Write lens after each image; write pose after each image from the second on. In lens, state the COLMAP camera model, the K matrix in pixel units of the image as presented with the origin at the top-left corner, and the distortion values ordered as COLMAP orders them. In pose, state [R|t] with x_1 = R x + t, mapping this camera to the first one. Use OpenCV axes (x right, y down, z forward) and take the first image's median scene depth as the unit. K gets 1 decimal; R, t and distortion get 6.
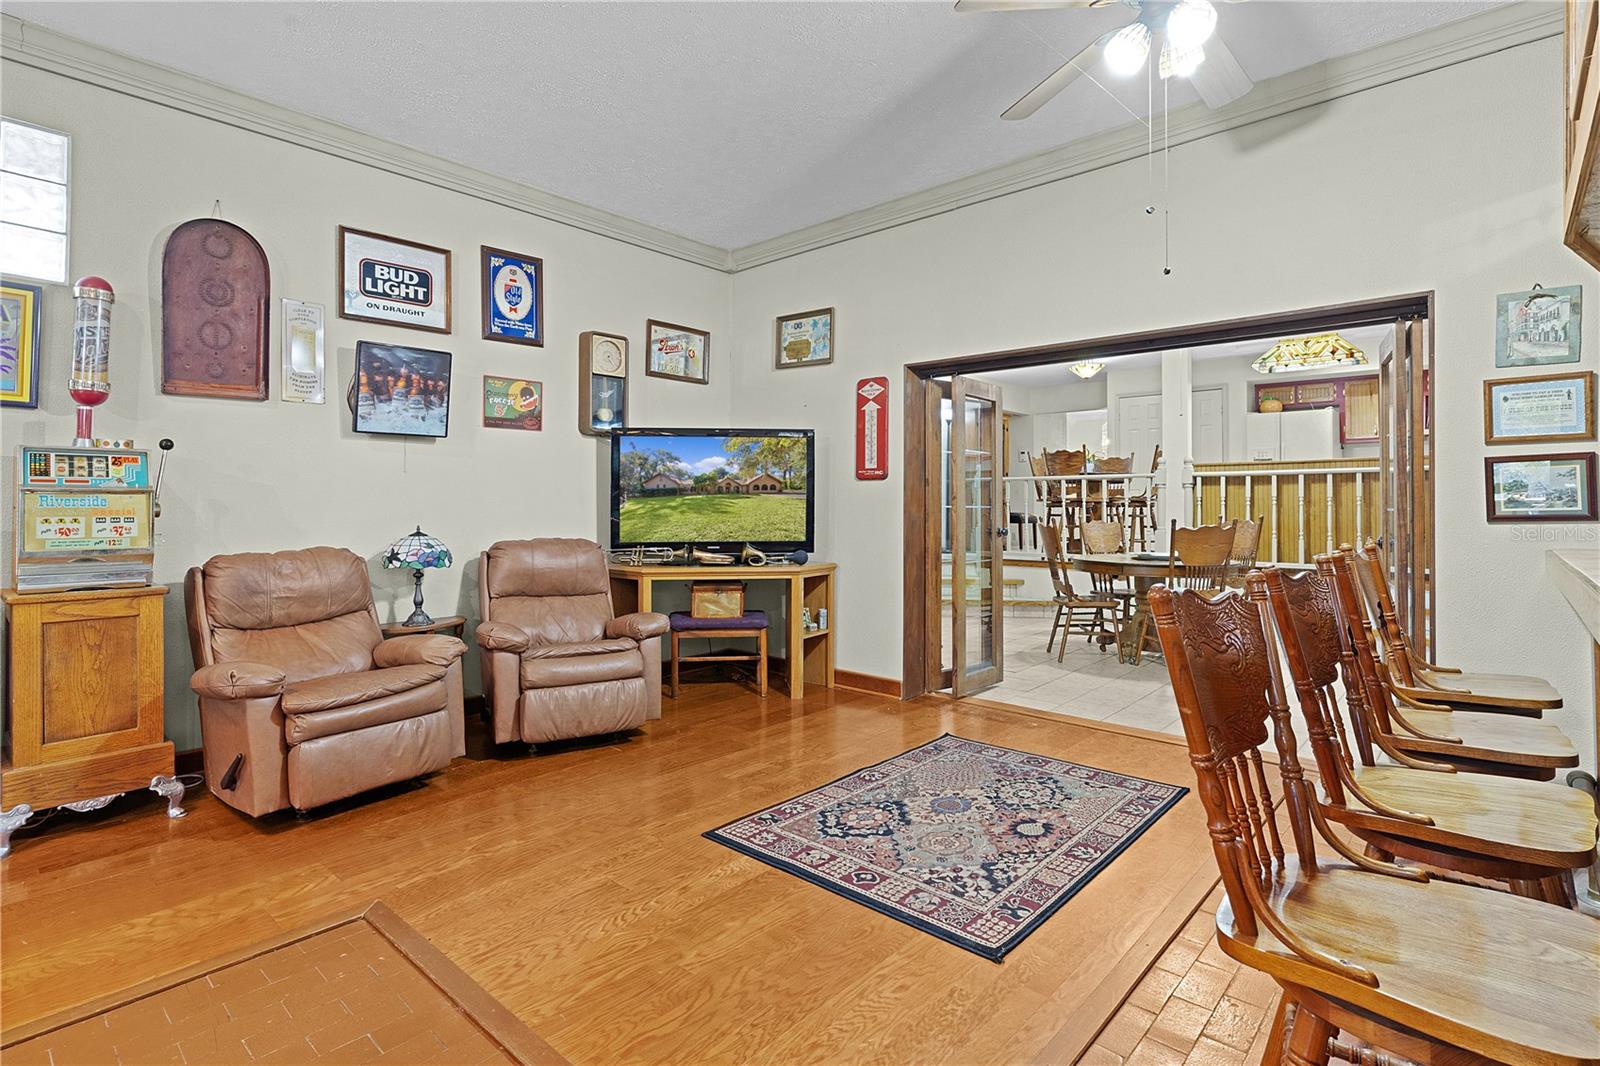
lens RADIAL K [[775.0, 0, 798.7], [0, 775.0, 493.5], [0, 0, 1]] dist [0.001487, 0.000327]
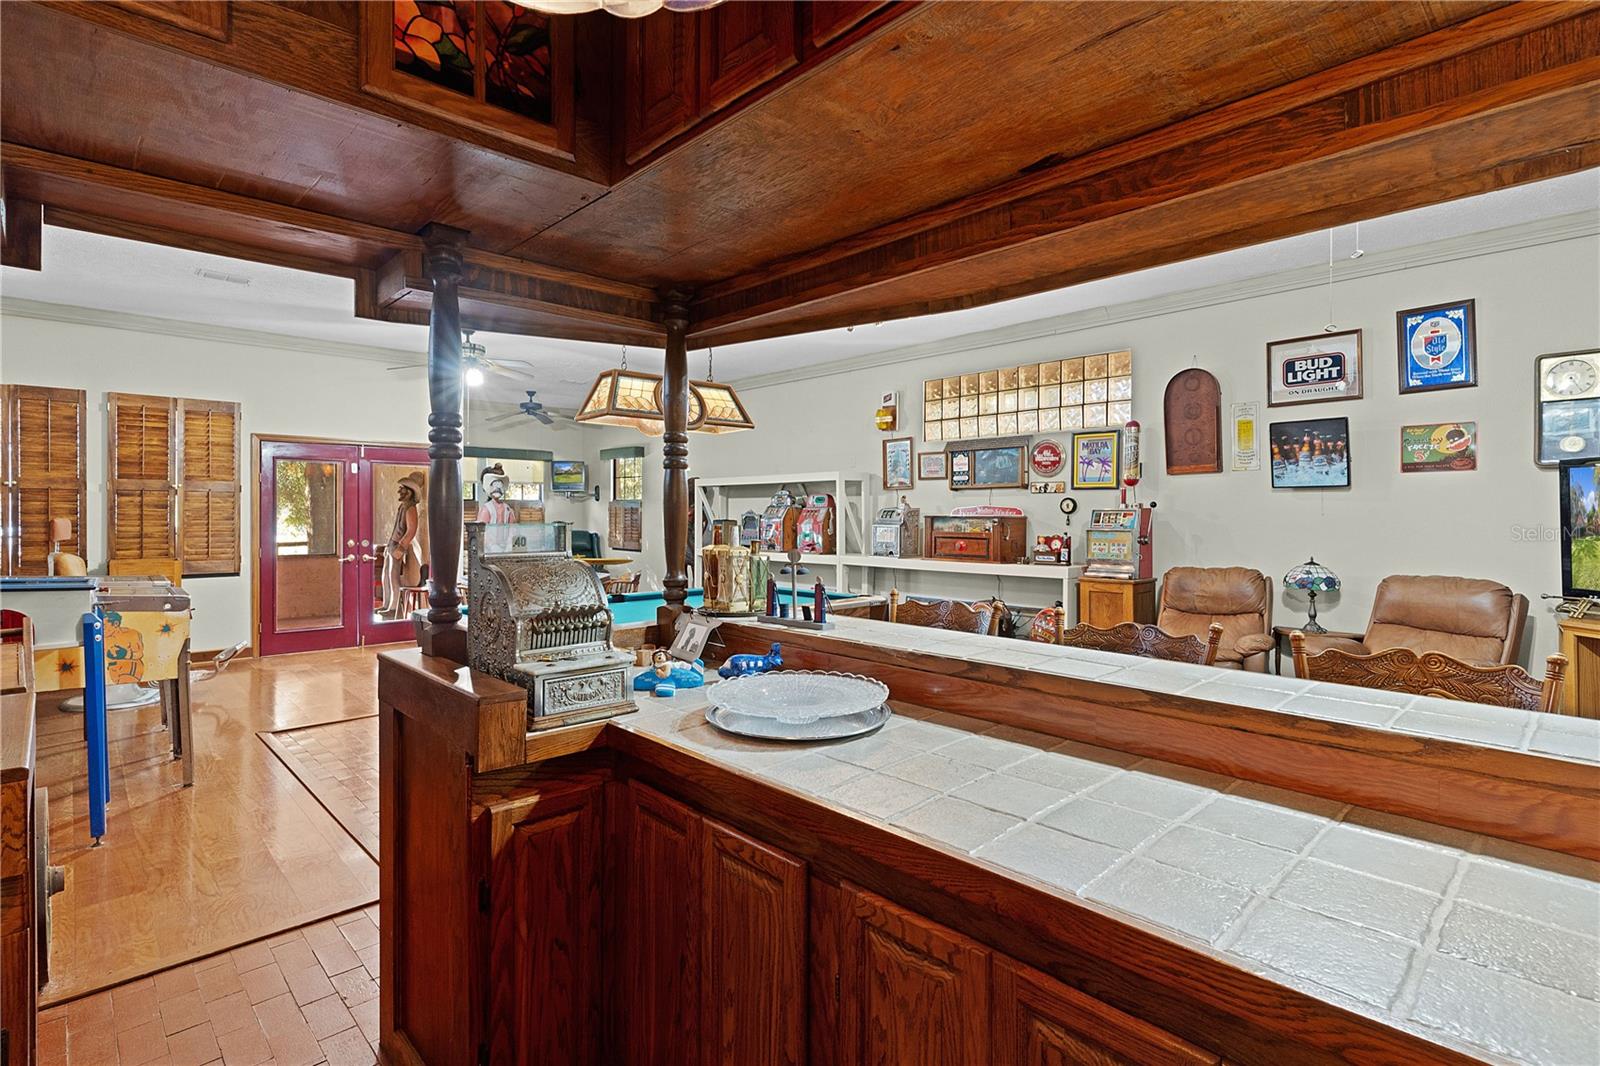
lens RADIAL K [[775.0, 0, 804.5], [0, 775.0, 510.7], [0, 0, 1]] dist [0.001487, 0.000327]
pose [[-0.071313, -0.005047, -0.997441, 1.106859], [0.010299, 0.999930, -0.005796, -0.047448], [0.997401, -0.010686, -0.071256, 0.311532]]
